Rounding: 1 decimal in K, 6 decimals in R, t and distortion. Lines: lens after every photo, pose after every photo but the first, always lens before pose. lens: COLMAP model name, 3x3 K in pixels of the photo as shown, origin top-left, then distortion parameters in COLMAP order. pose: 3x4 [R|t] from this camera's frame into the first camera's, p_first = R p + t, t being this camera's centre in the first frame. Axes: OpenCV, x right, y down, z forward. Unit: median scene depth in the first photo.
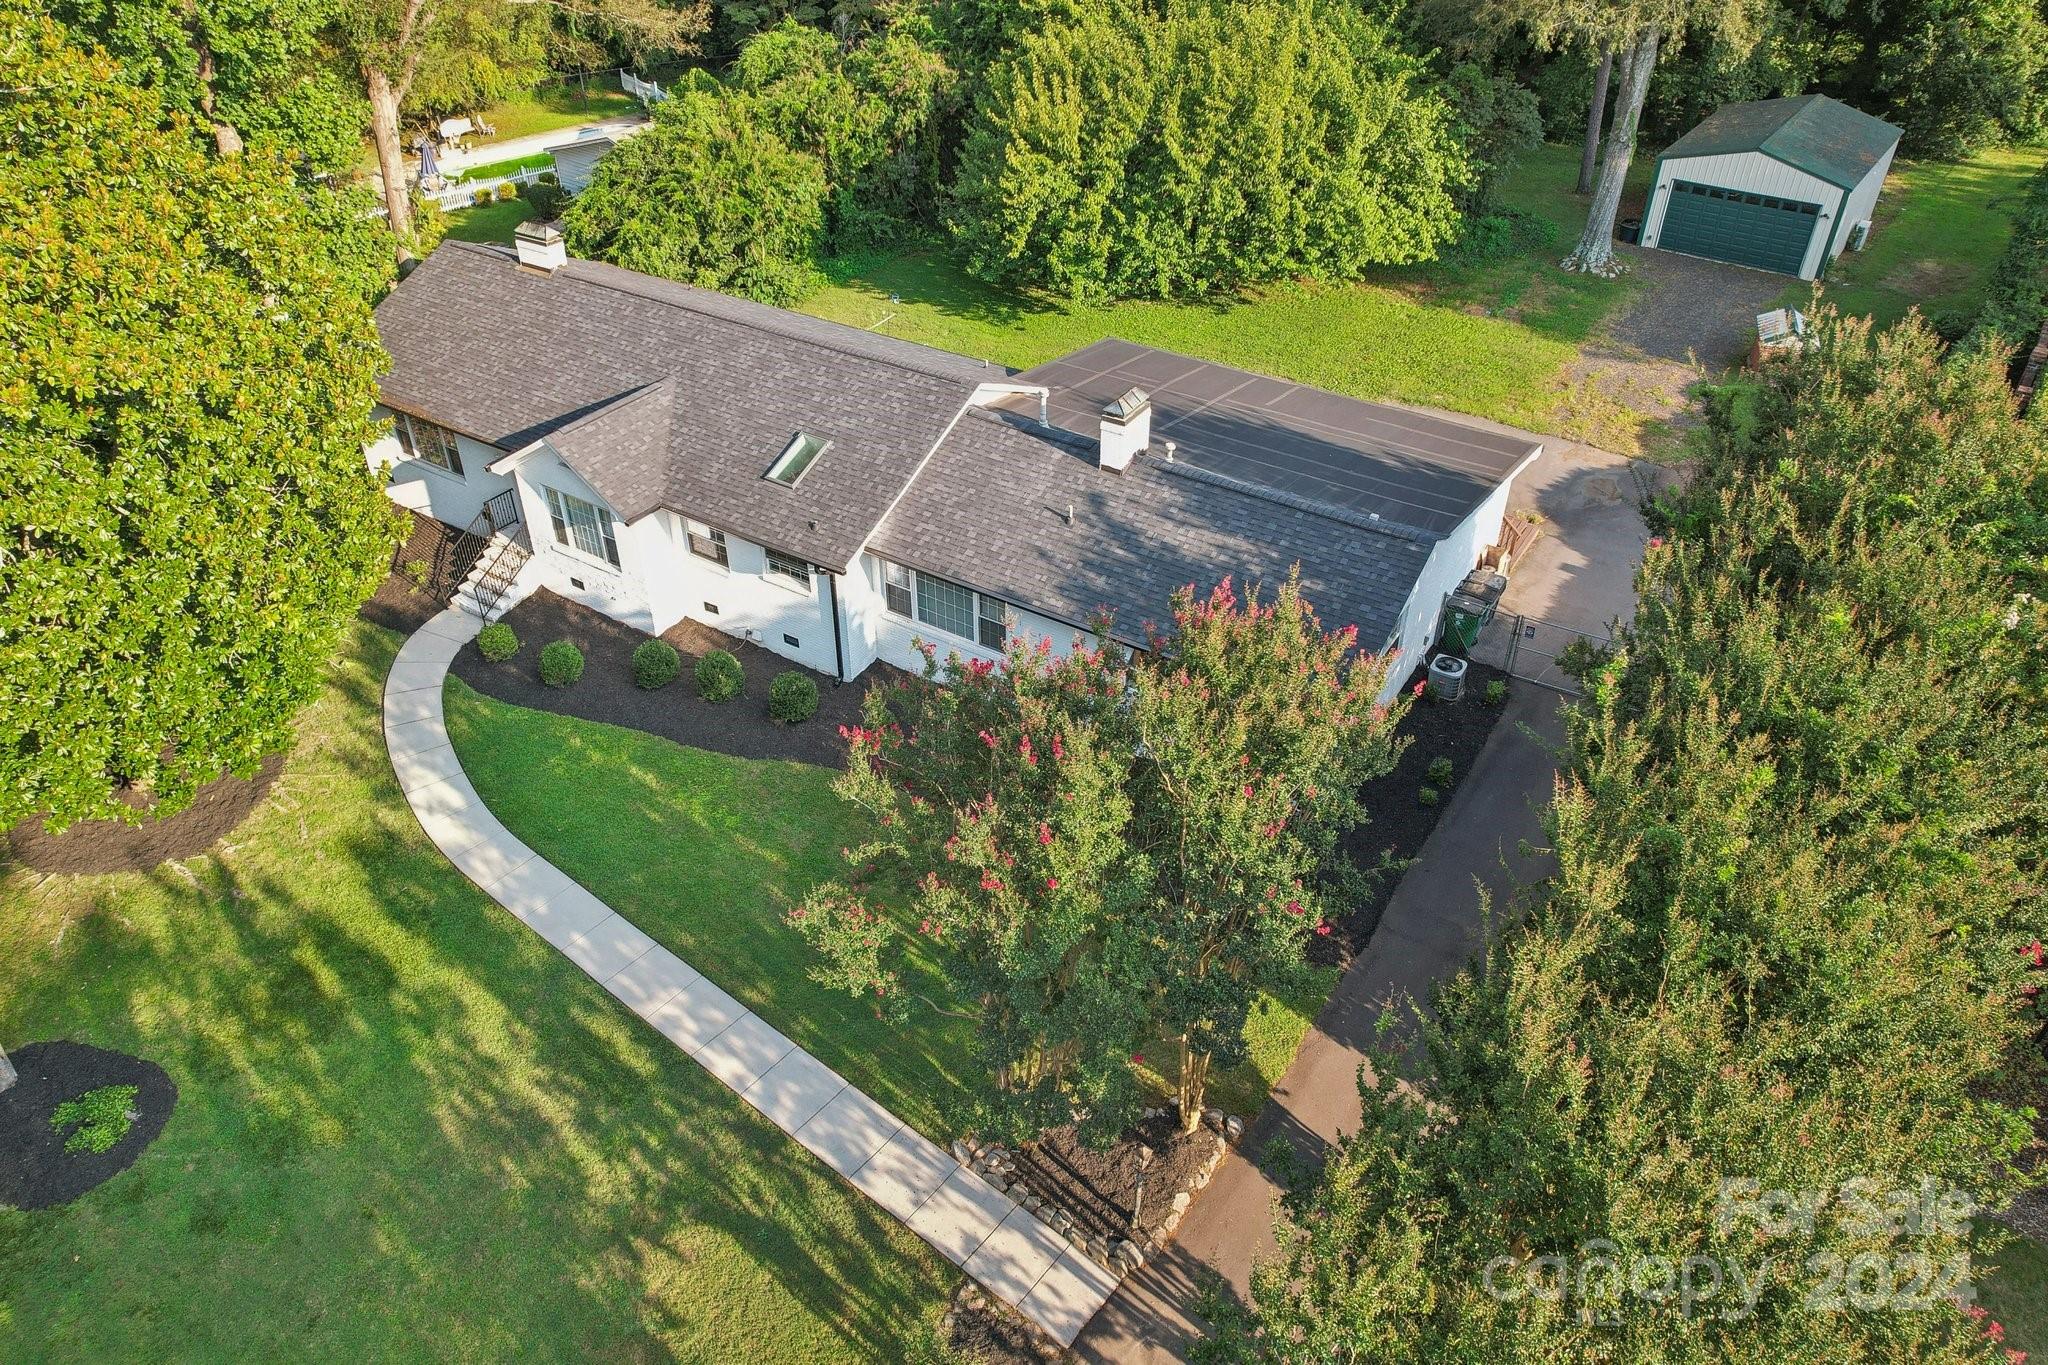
lens RADIAL K [[1390.0, 0, 1024.0], [0, 1390.0, 682.5], [0, 0, 1]] dist [-0.039785, 0.000377]
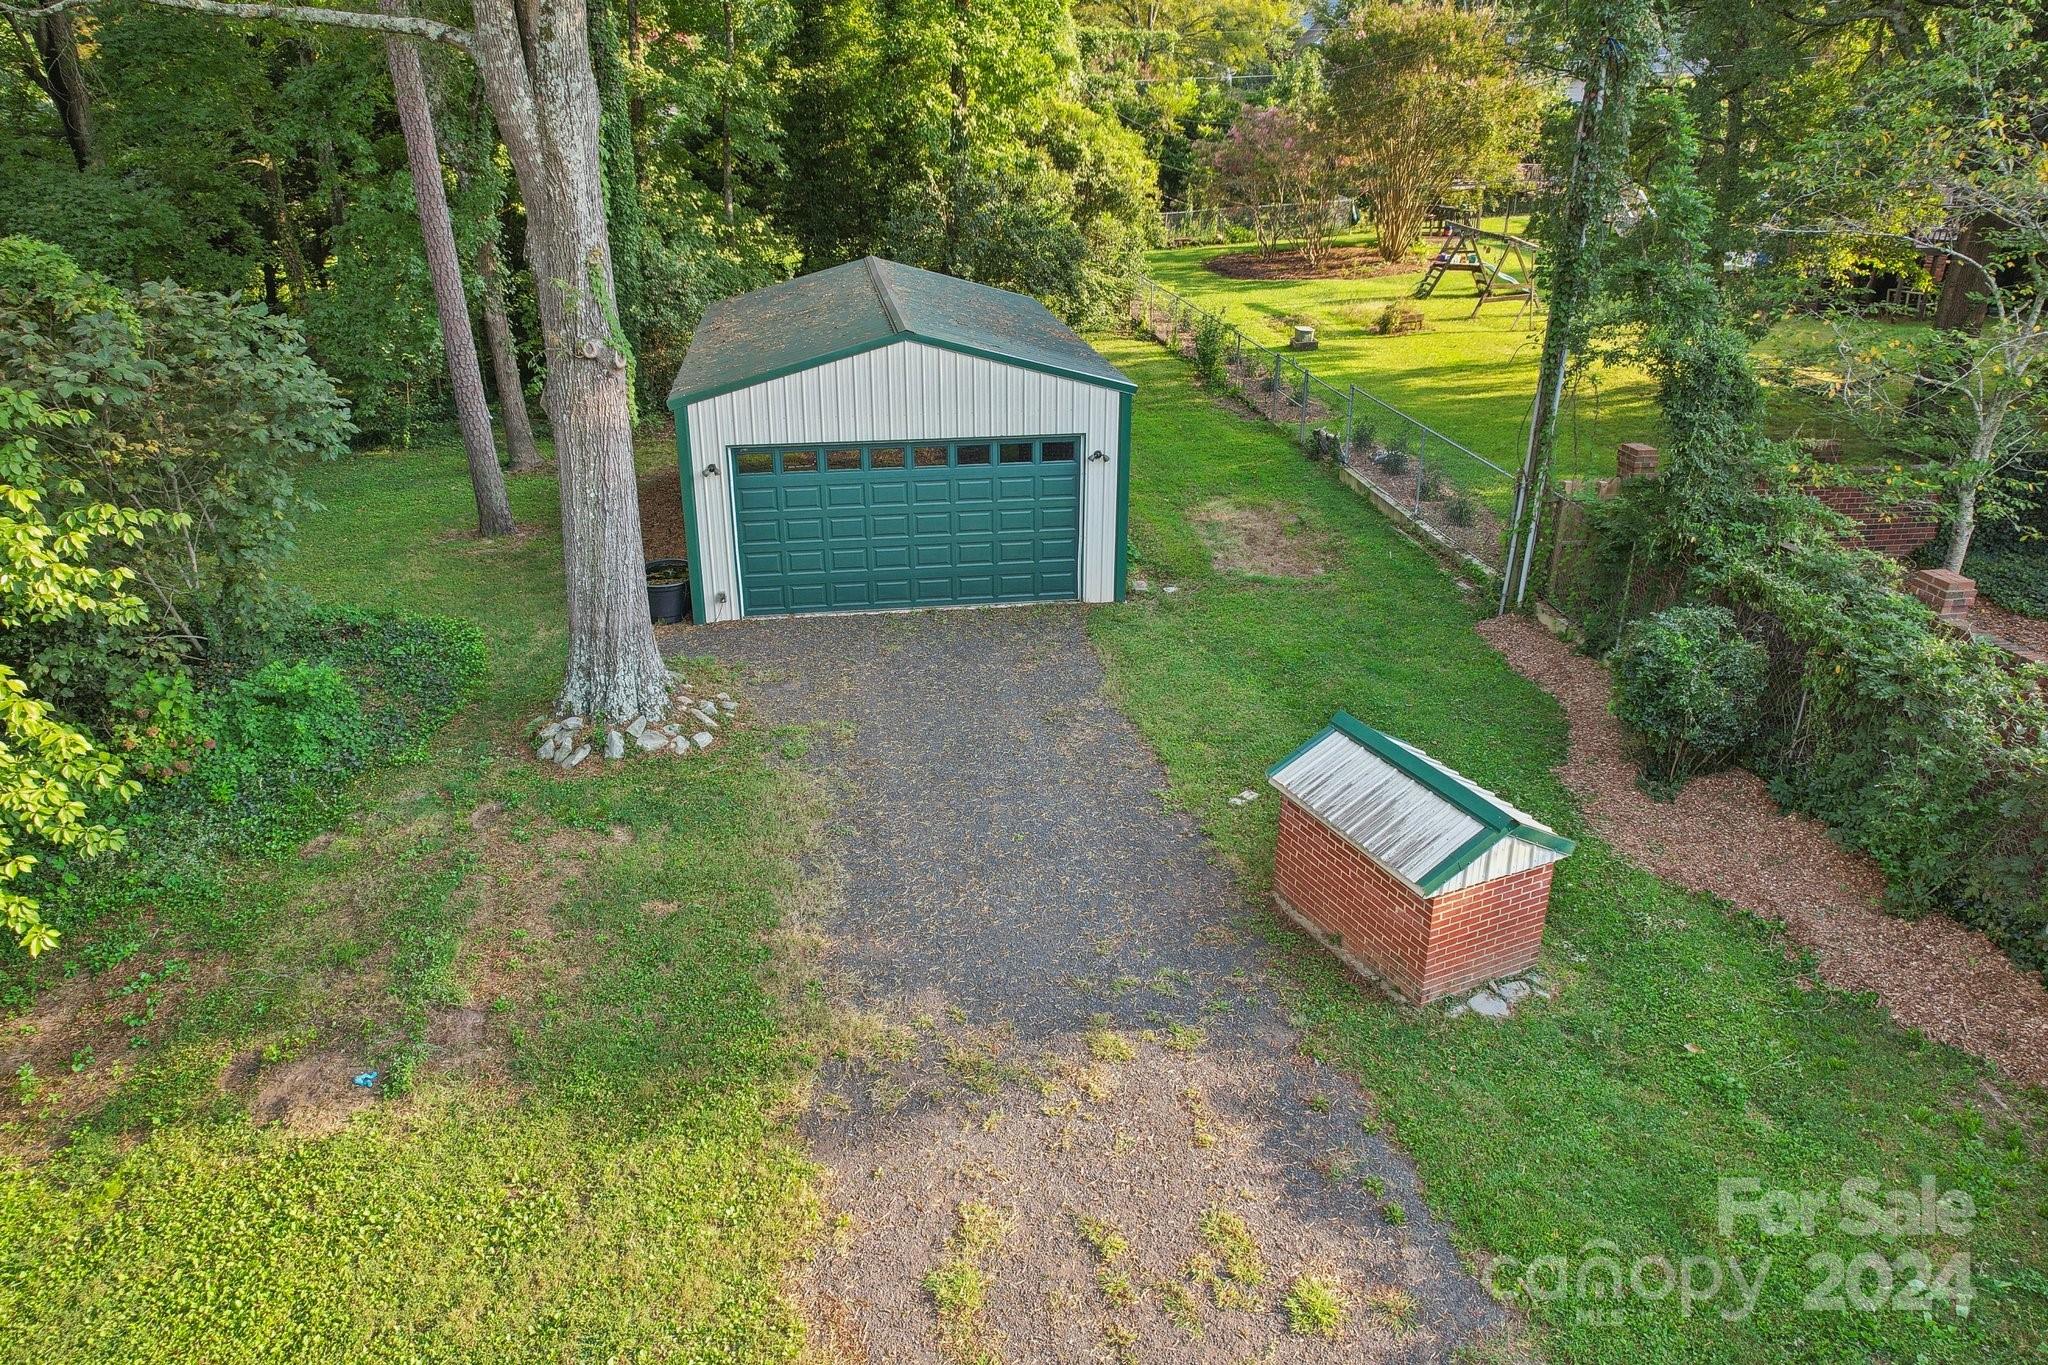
lens RADIAL K [[1390.0, 0, 1024.0], [0, 1390.0, 682.5], [0, 0, 1]] dist [-0.039785, 0.000377]
pose [[0.703470, -0.276611, 0.654688, 0.263442], [0.414877, 0.907745, -0.062260, -0.252115], [-0.577069, 0.315413, 0.753330, 0.689726]]
